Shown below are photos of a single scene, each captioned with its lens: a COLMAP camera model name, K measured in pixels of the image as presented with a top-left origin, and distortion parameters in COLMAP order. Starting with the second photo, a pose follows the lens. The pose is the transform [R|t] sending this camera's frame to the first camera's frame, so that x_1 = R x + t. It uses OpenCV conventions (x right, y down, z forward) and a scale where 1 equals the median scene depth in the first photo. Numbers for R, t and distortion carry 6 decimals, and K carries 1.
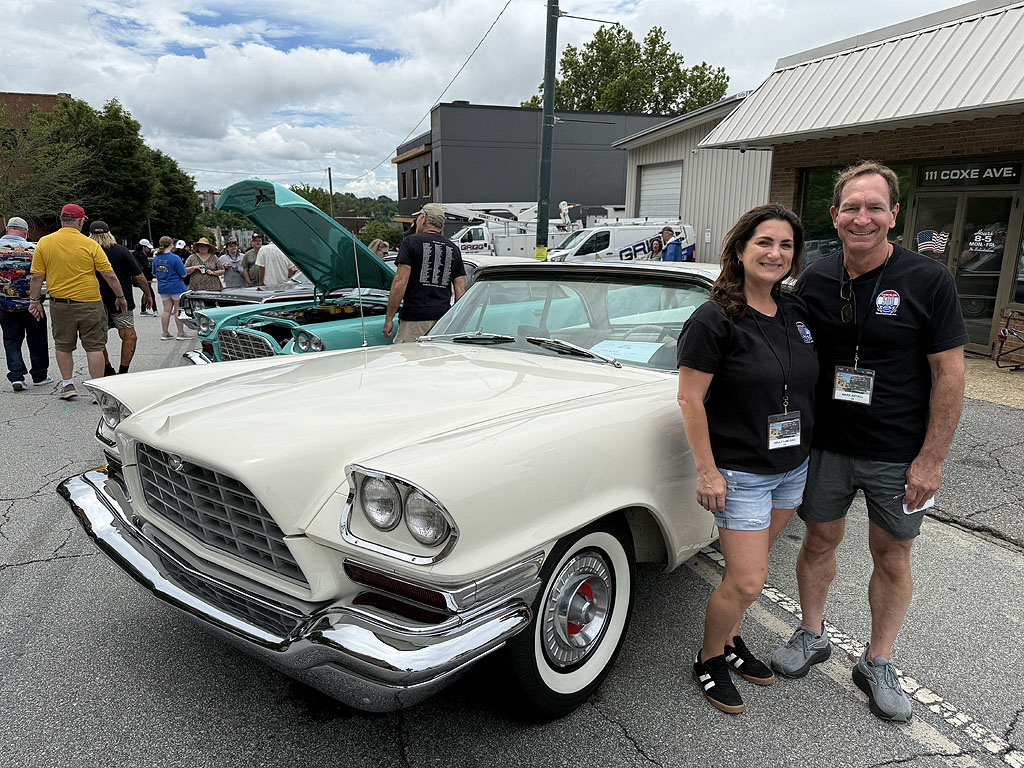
lens RADIAL K [[711.4, 0, 512.0], [0, 711.4, 384.0], [0, 0, 1]] dist [0.100515, -0.163854]
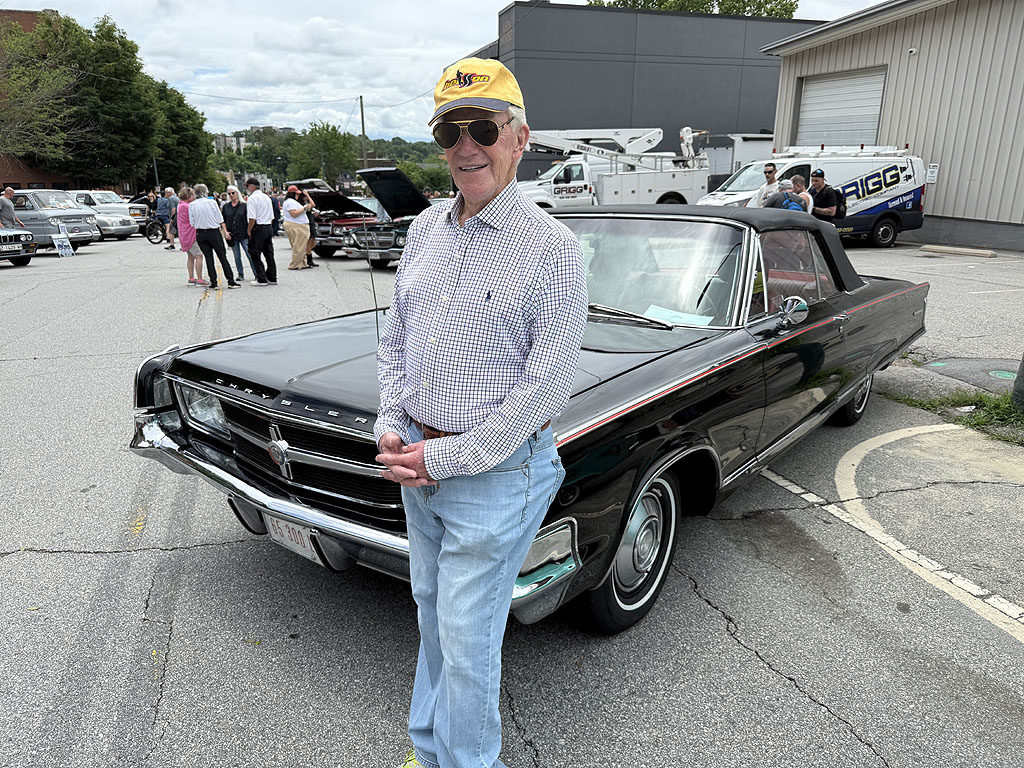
lens RADIAL K [[720.1, 0, 513.8], [0, 720.1, 380.8], [0, 0, 1]] dist [0.036336, -0.053251]
pose [[0.999804, 0.002262, -0.019691, -0.061404], [-0.000898, 0.997614, 0.069038, -0.027769], [0.019800, -0.069006, 0.997420, 0.144737]]
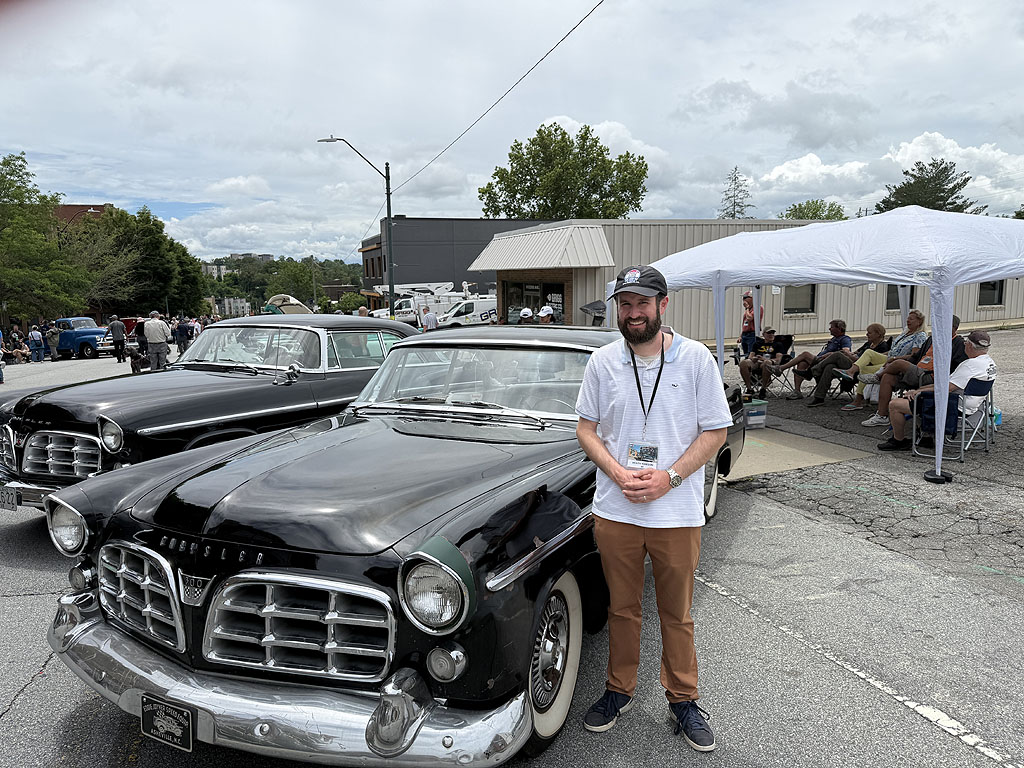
lens RADIAL K [[711.4, 0, 512.0], [0, 711.4, 384.0], [0, 0, 1]] dist [0.100515, -0.163854]
pose [[0.999506, -0.028668, 0.012897, 0.096560], [0.029612, 0.996341, -0.080173, 0.056249], [-0.010552, 0.080515, 0.996698, -0.322262]]
